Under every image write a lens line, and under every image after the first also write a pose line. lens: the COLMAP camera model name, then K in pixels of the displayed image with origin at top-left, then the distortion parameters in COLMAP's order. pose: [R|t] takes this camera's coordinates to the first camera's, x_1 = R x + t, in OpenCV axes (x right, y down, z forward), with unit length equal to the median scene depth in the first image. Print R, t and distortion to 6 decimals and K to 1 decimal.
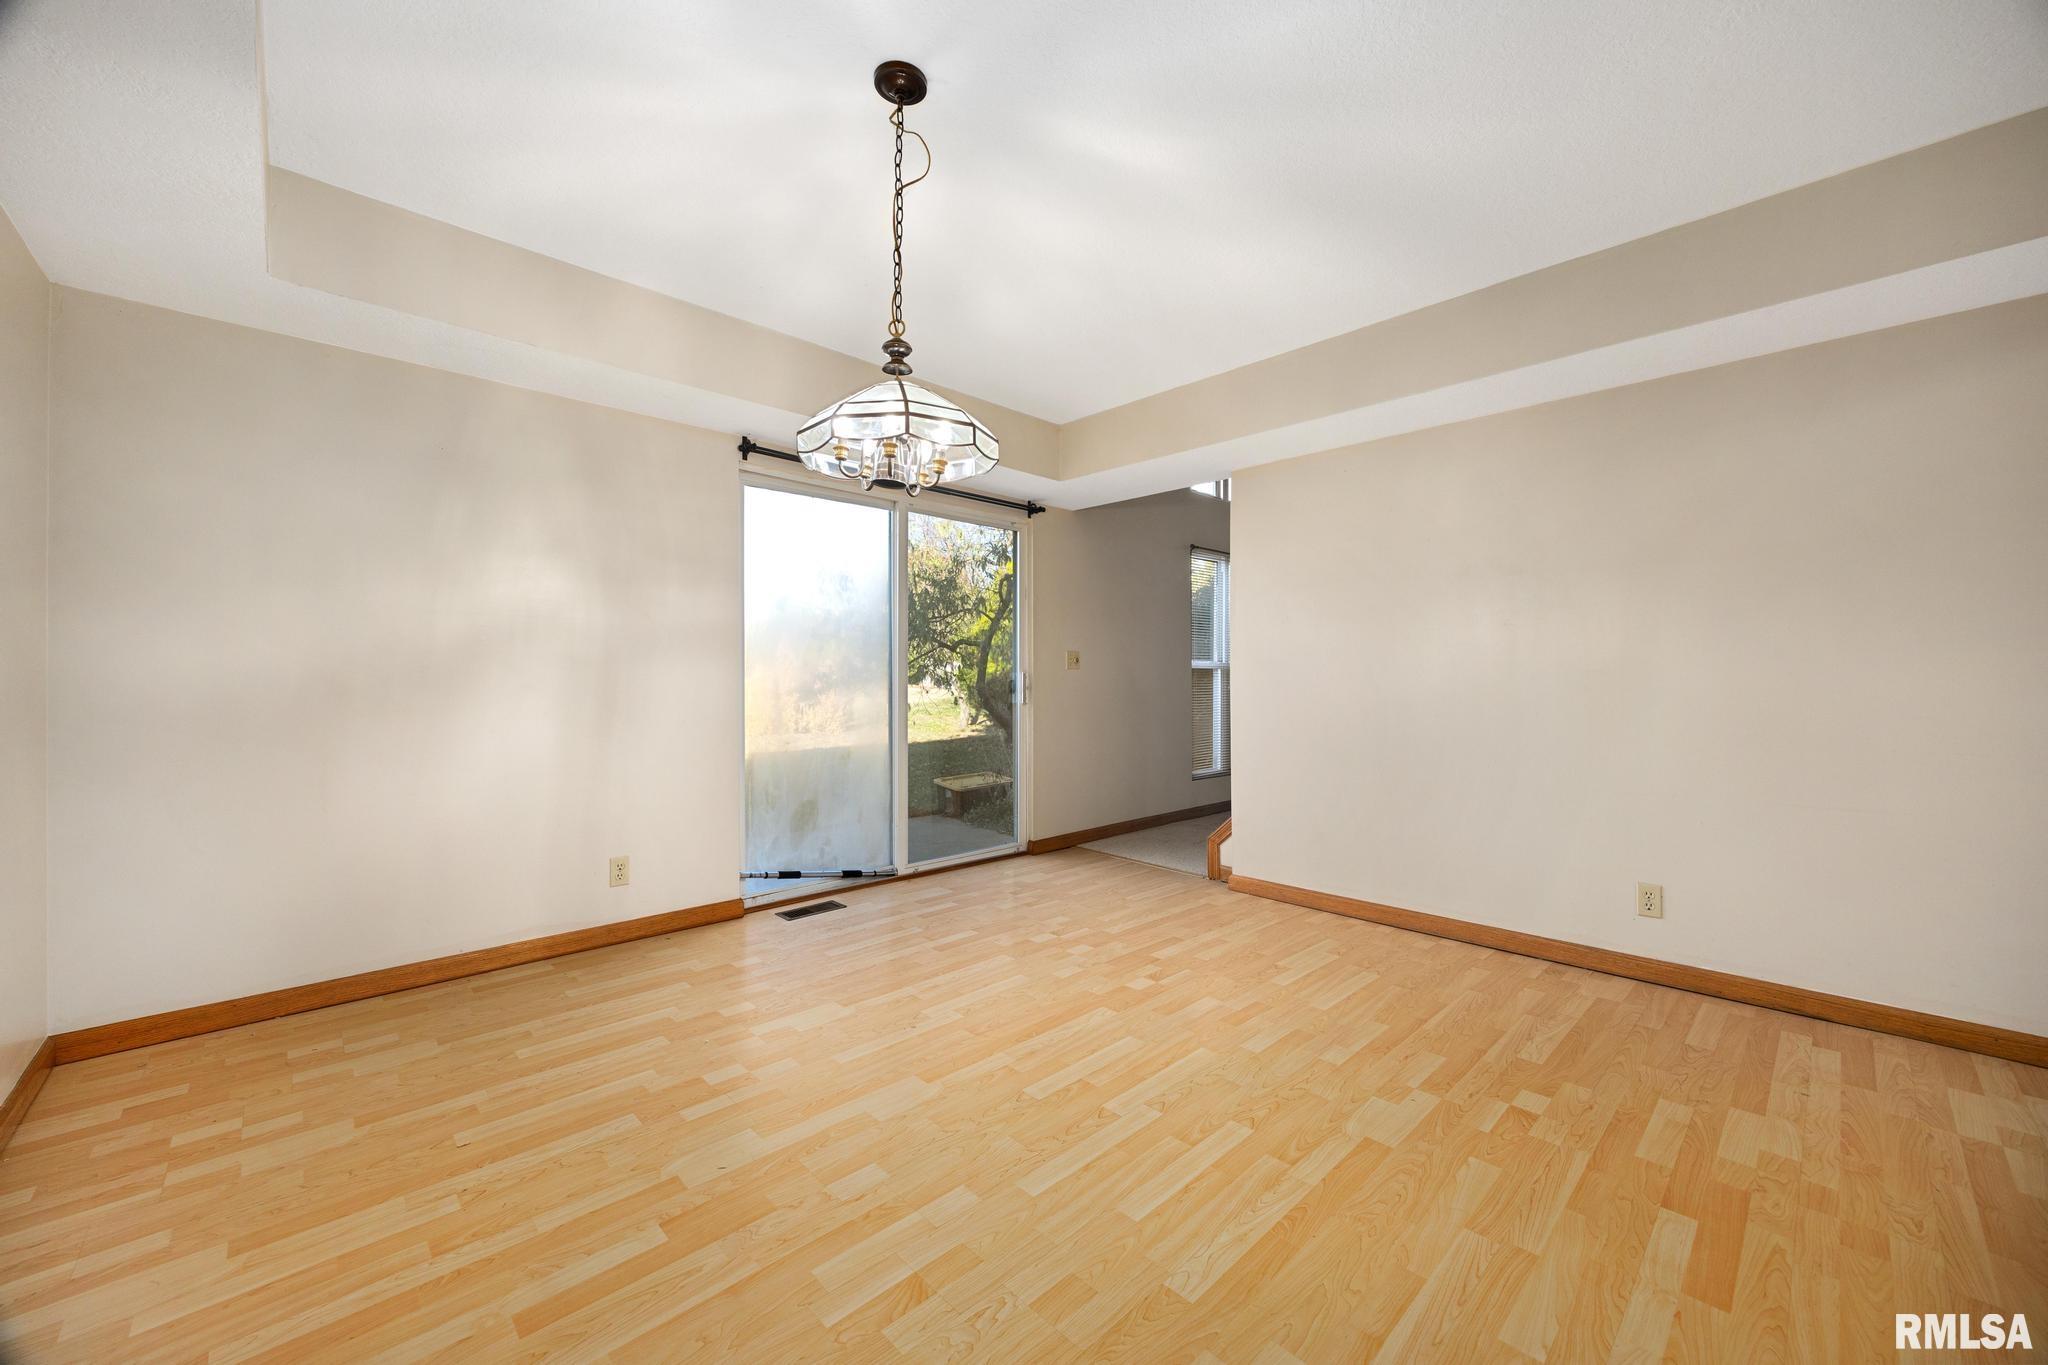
lens RADIAL K [[778.1, 0, 1029.7], [0, 778.1, 685.0], [0, 0, 1]] dist [-0.000993, -0.000091]
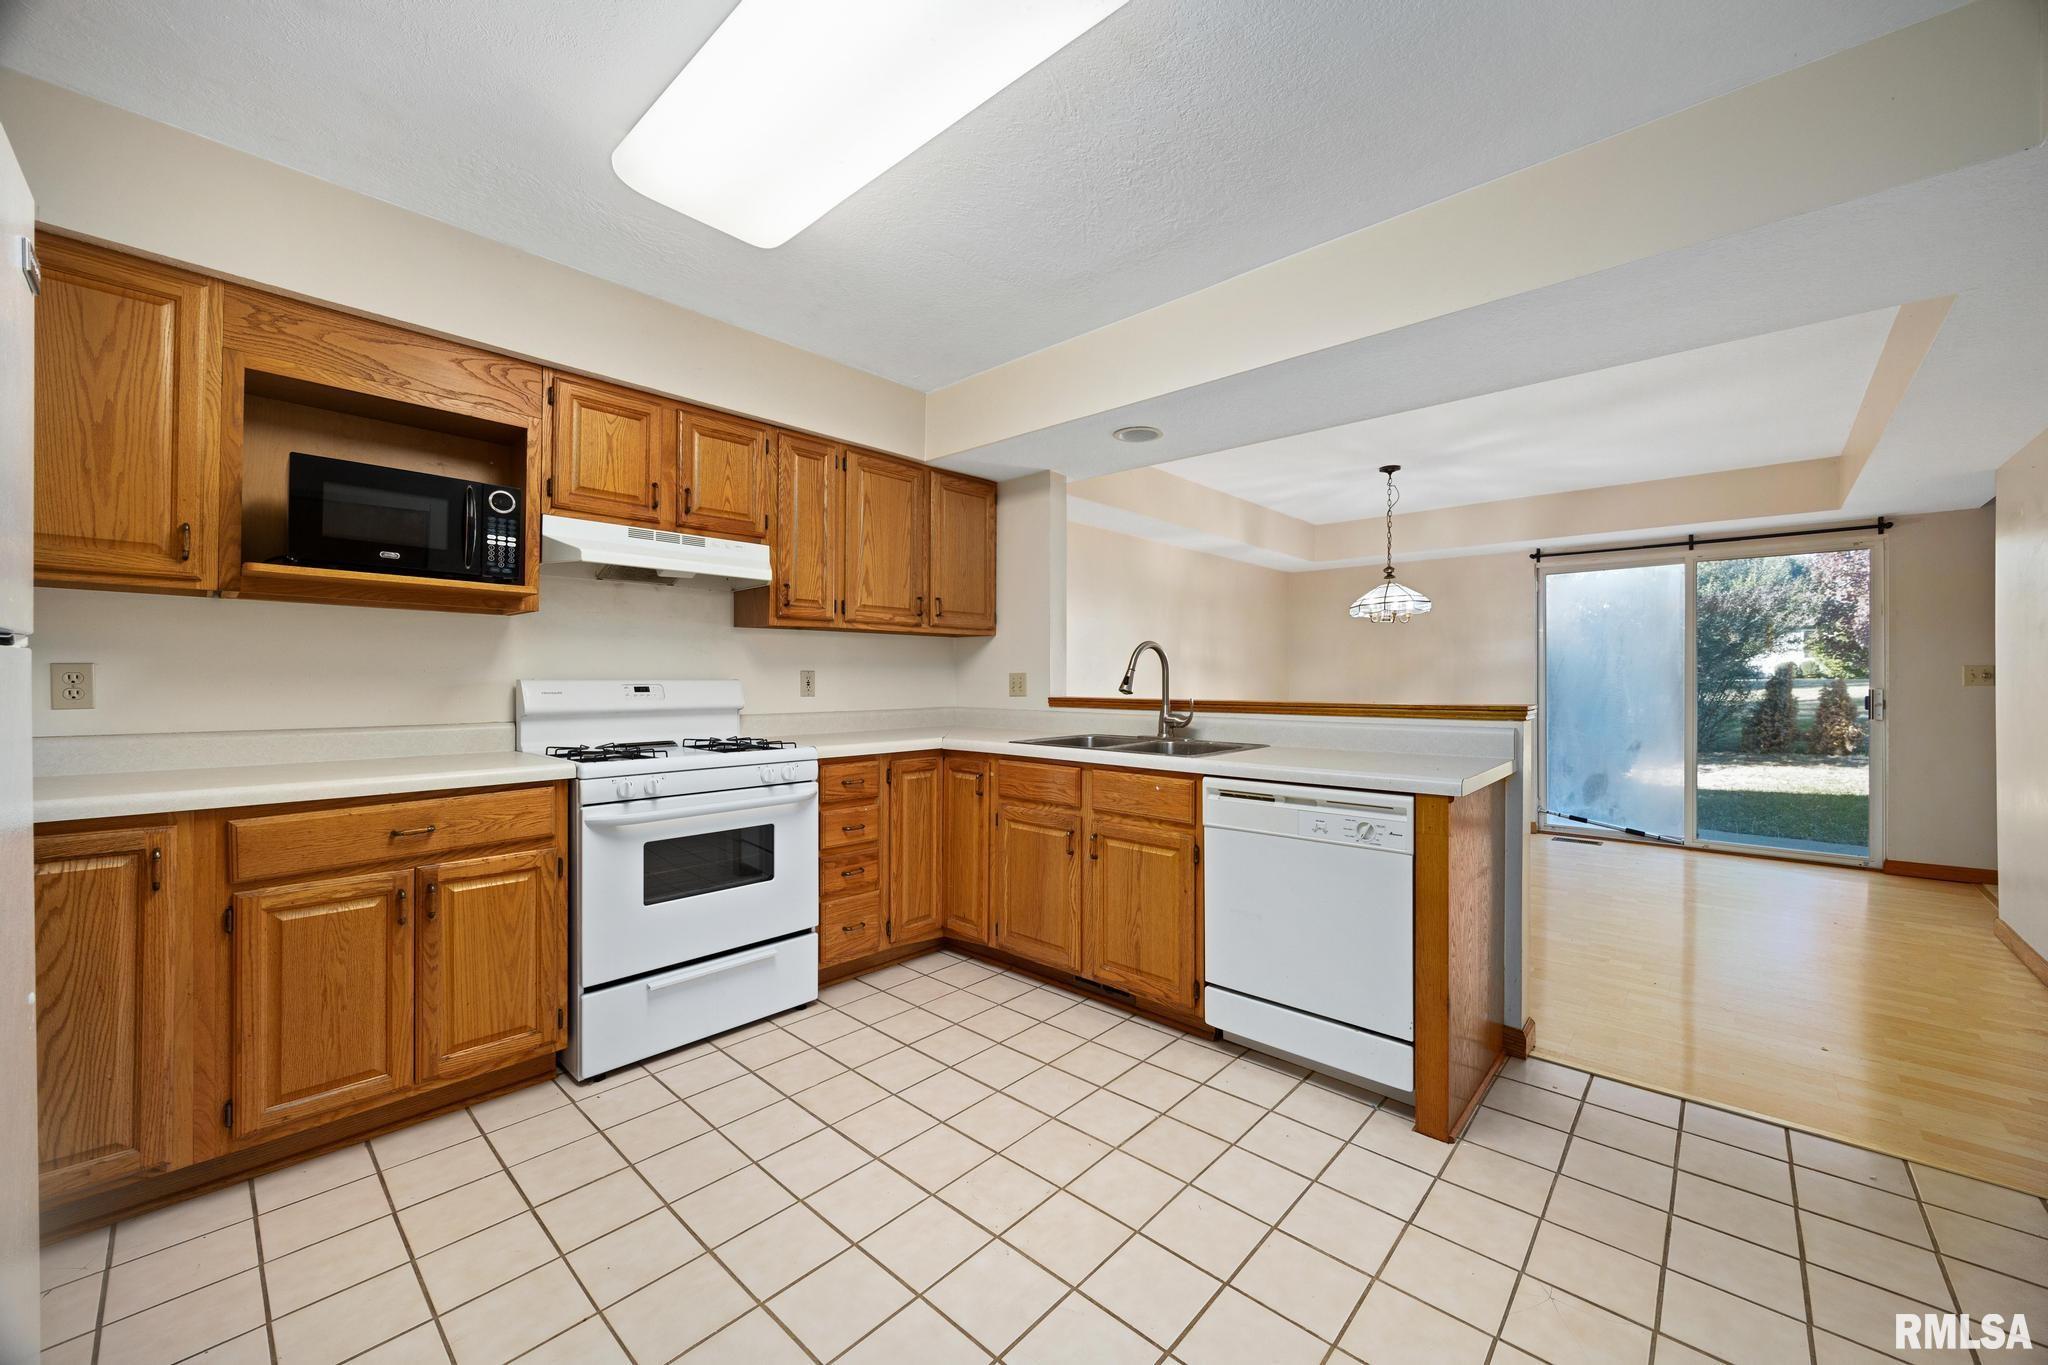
lens RADIAL K [[778.1, 0, 1029.0], [0, 778.1, 677.1], [0, 0, 1]] dist [-0.000993, -0.000091]
pose [[0.061032, -0.000126, -0.998136, 1.063175], [-0.006815, 0.999977, -0.000543, -0.027383], [0.998113, 0.006835, 0.061029, -0.171506]]
